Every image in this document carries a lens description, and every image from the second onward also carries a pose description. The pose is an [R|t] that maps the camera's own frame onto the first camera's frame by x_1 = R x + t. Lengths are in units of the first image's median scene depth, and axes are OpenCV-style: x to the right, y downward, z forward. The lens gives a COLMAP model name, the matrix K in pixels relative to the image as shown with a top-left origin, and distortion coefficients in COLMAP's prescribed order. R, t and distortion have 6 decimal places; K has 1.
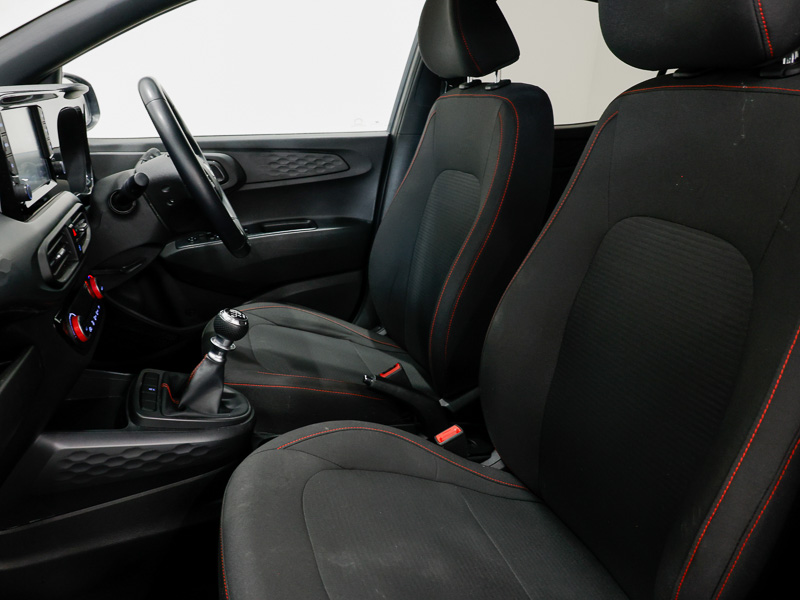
lens RADIAL K [[605.7, 0, 379.0], [0, 605.7, 302.1], [0, 0, 1]] dist [0.005425, 0.003426]
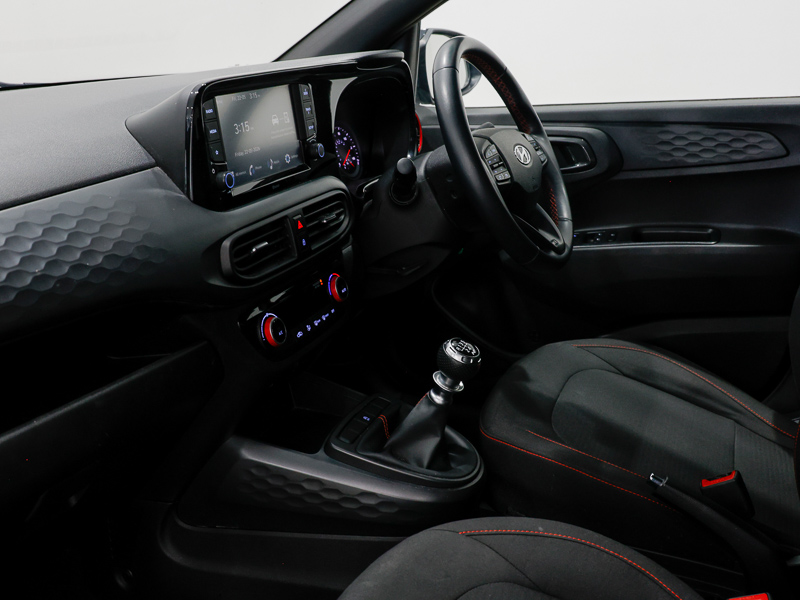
lens RADIAL K [[870.7, 0, 405.2], [0, 870.7, 300.7], [0, 0, 1]] dist [0.020851, 0.000000]
pose [[0.776036, 0.144364, -0.613944, 0.258329], [-0.156718, 0.987058, 0.034004, -0.044184], [0.610908, 0.069828, 0.788617, 0.055101]]
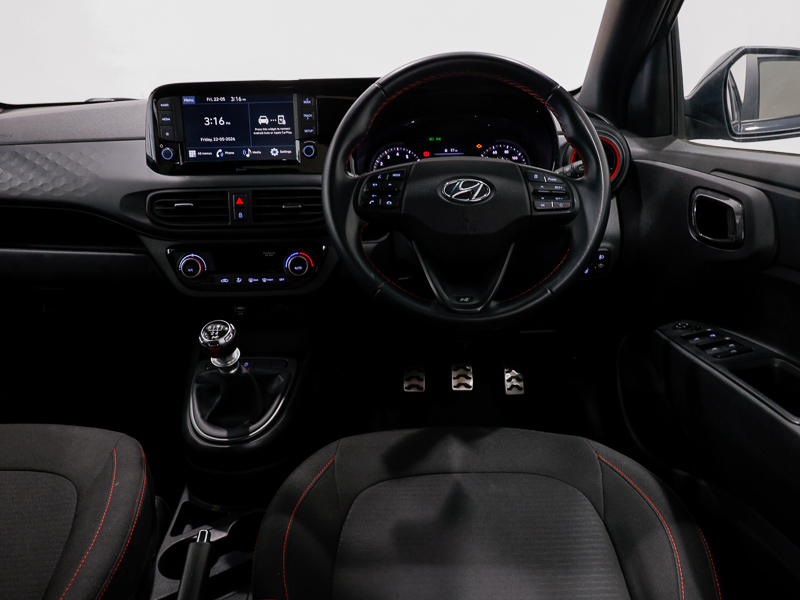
lens RADIAL K [[605.7, 0, 399.1], [0, 605.7, 296.8], [0, 0, 1]] dist [0.005425, 0.003426]
pose [[-0.348745, 0.276757, -0.895423, 0.294784], [-0.287853, 0.877597, 0.383359, -0.297930], [0.891918, 0.391445, -0.226392, 0.982745]]
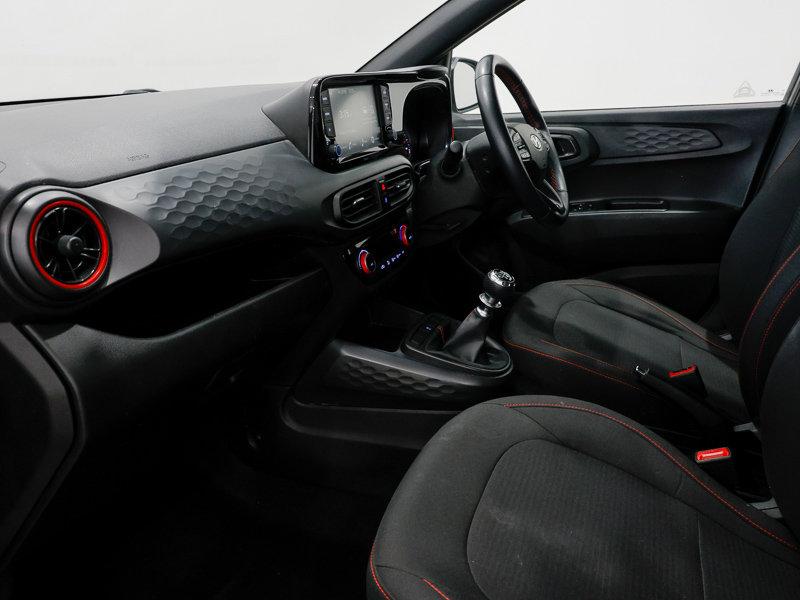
lens RADIAL K [[605.7, 0, 402.0], [0, 605.7, 299.6], [0, 0, 1]] dist [0.005425, 0.003426]
pose [[0.773559, 0.175046, -0.609069, 0.194157], [-0.160277, 0.983889, 0.079207, 0.004077], [0.613121, 0.036348, 0.789152, 0.035973]]
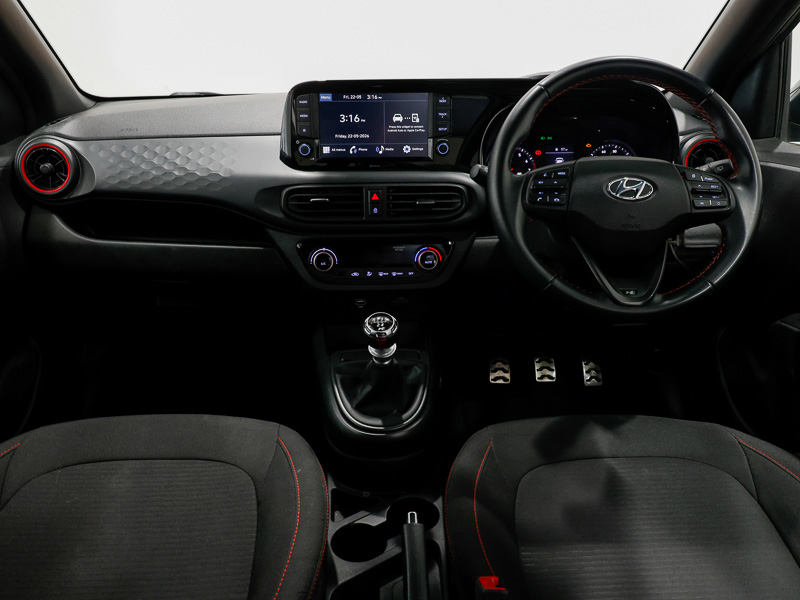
lens RADIAL K [[605.7, 0, 403.6], [0, 605.7, 295.7], [0, 0, 1]] dist [0.005425, 0.003426]
pose [[-0.308747, 0.280463, -0.908854, 0.377763], [-0.306491, 0.875233, 0.374206, -0.249177], [0.900410, 0.394091, -0.184266, 0.823505]]
